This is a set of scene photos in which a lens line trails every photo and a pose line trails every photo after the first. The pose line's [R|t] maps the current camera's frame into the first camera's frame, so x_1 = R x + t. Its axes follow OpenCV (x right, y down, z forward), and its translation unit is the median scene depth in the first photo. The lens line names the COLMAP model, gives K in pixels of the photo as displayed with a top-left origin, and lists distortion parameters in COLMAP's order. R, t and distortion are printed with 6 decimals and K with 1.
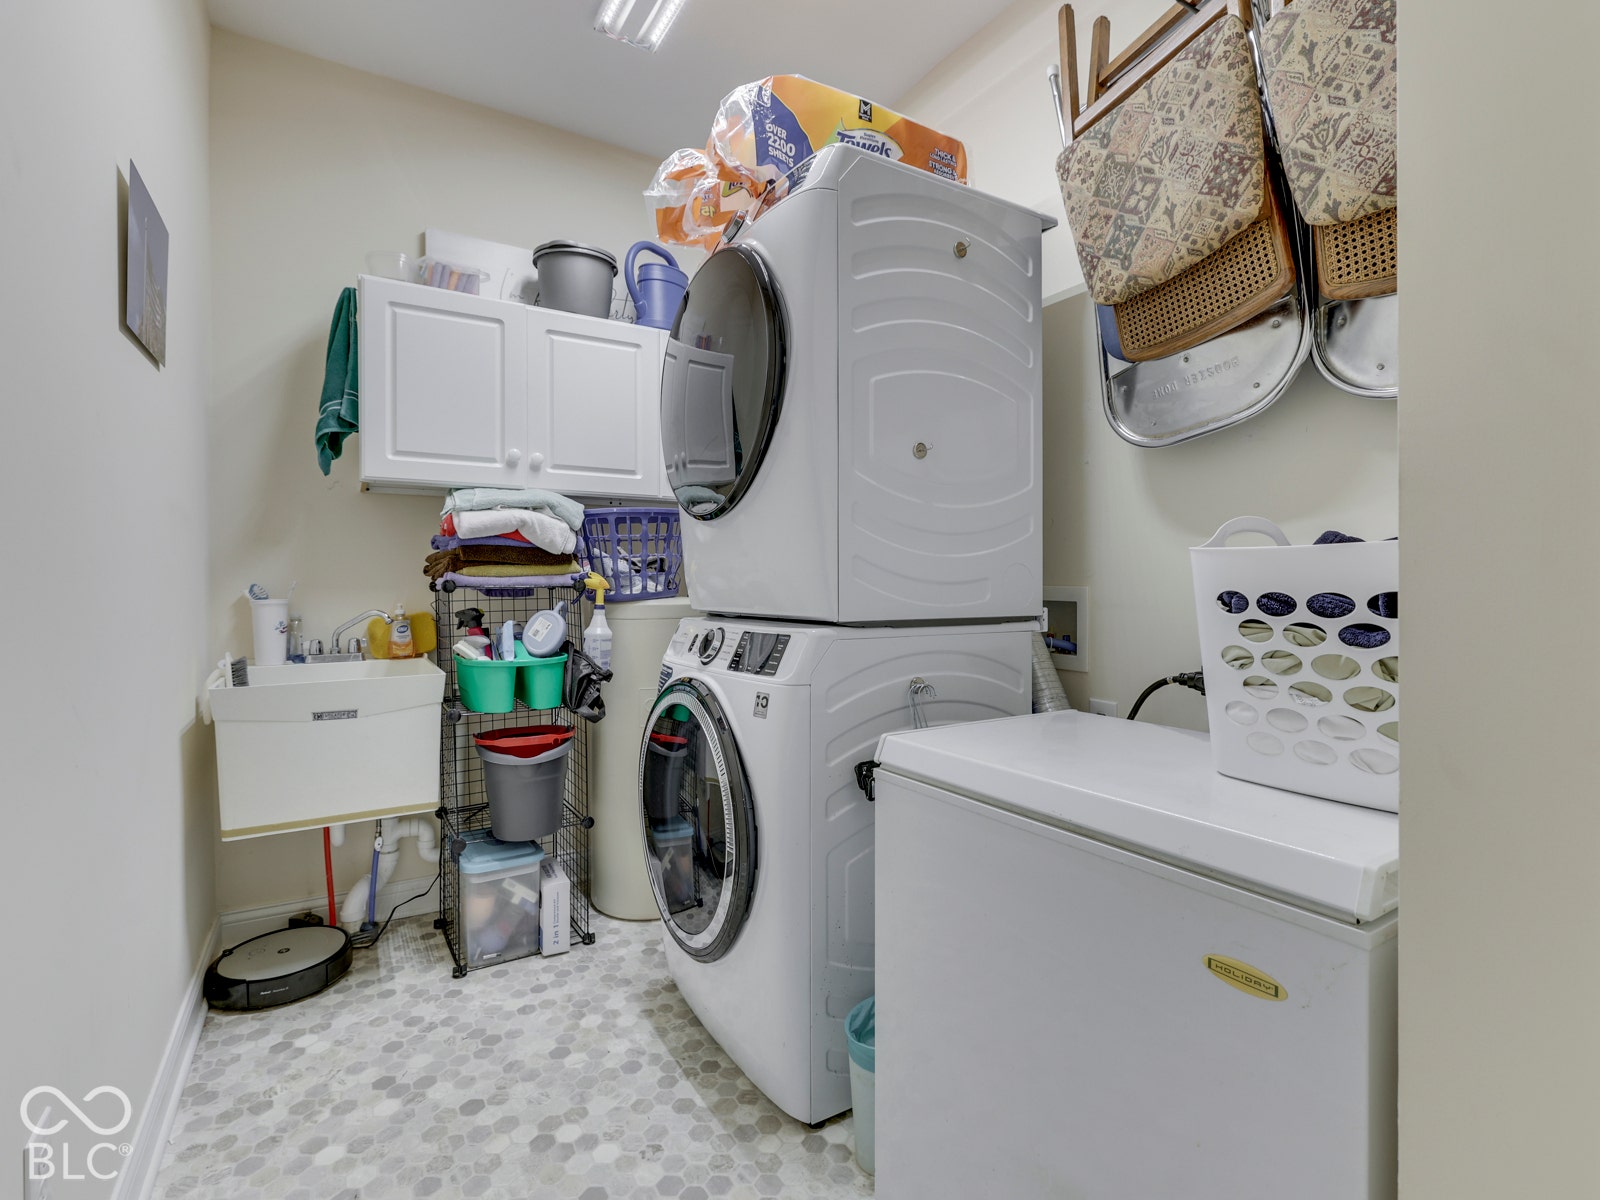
lens RADIAL K [[770.6, 0, 796.3], [0, 770.6, 592.1], [0, 0, 1]] dist [0.002002, 0.000718]
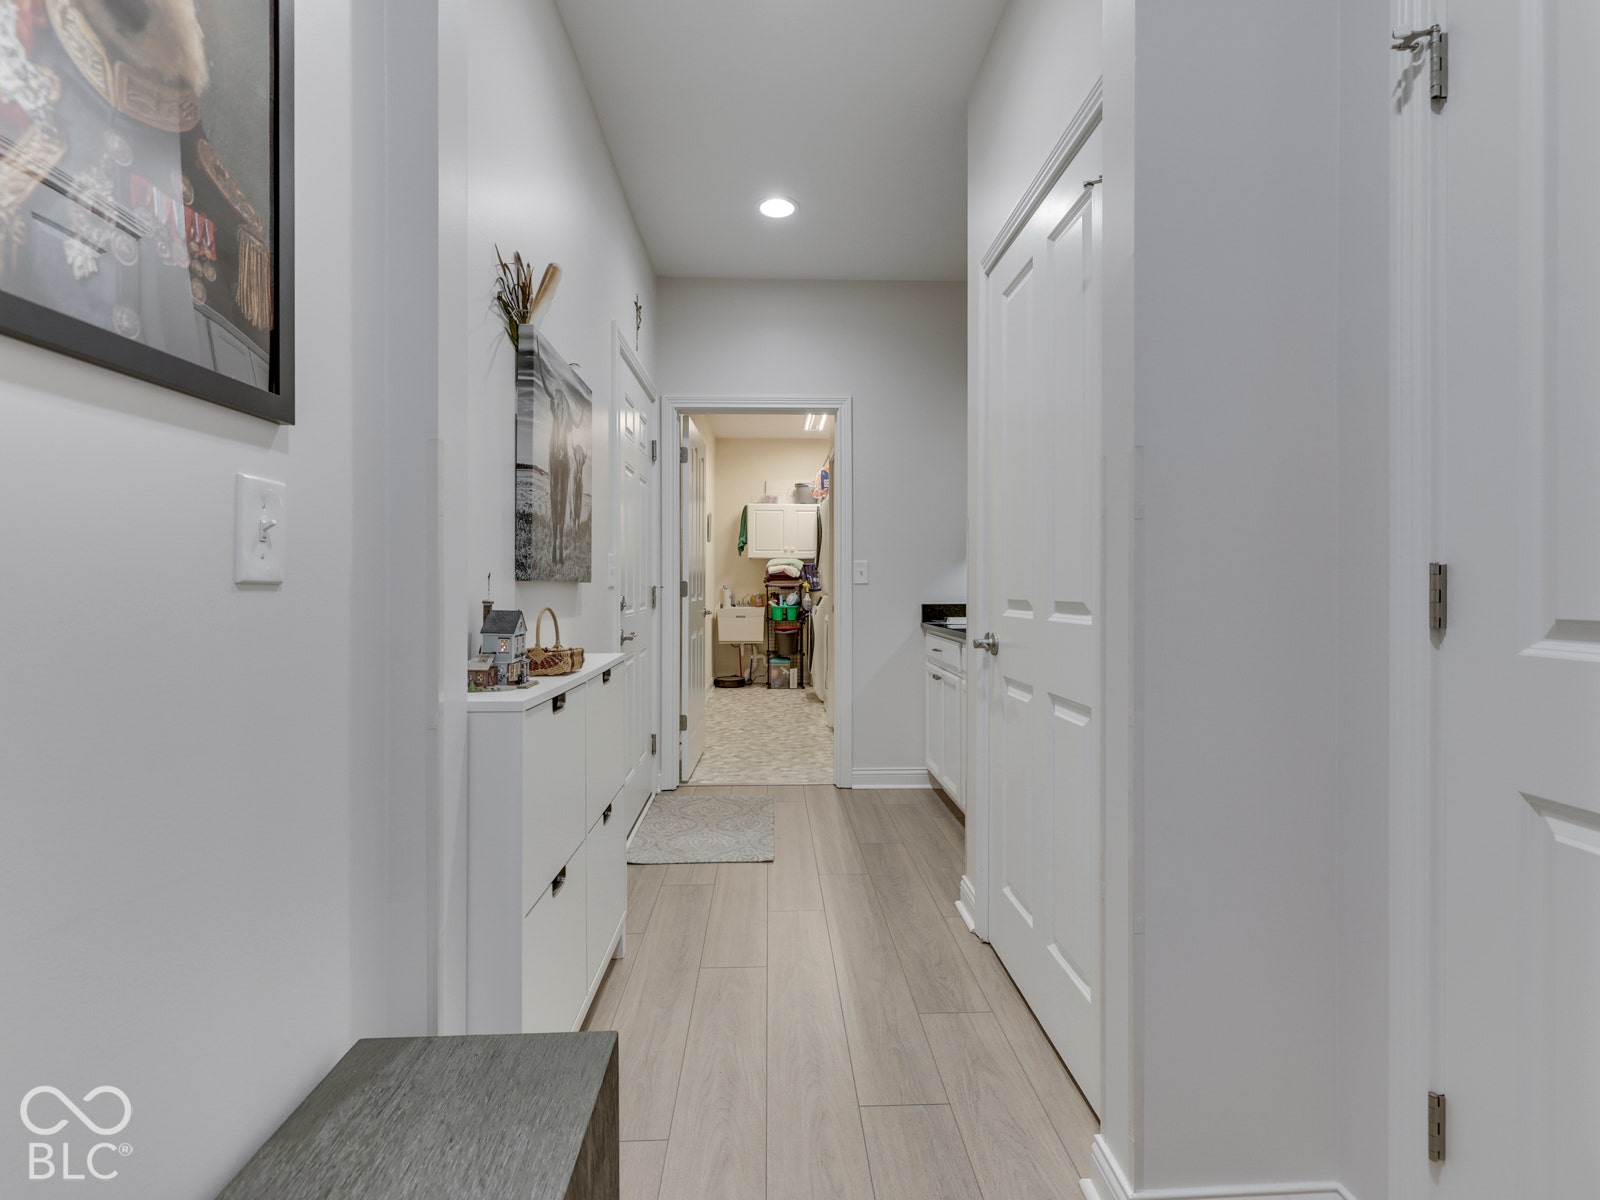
lens RADIAL K [[770.6, 0, 796.3], [0, 770.6, 592.1], [0, 0, 1]] dist [0.002002, 0.000718]
pose [[0.875707, 0.006671, -0.482797, 1.435030], [-0.006138, 0.999978, 0.002684, 0.010635], [0.482804, 0.000613, 0.875728, -2.143718]]
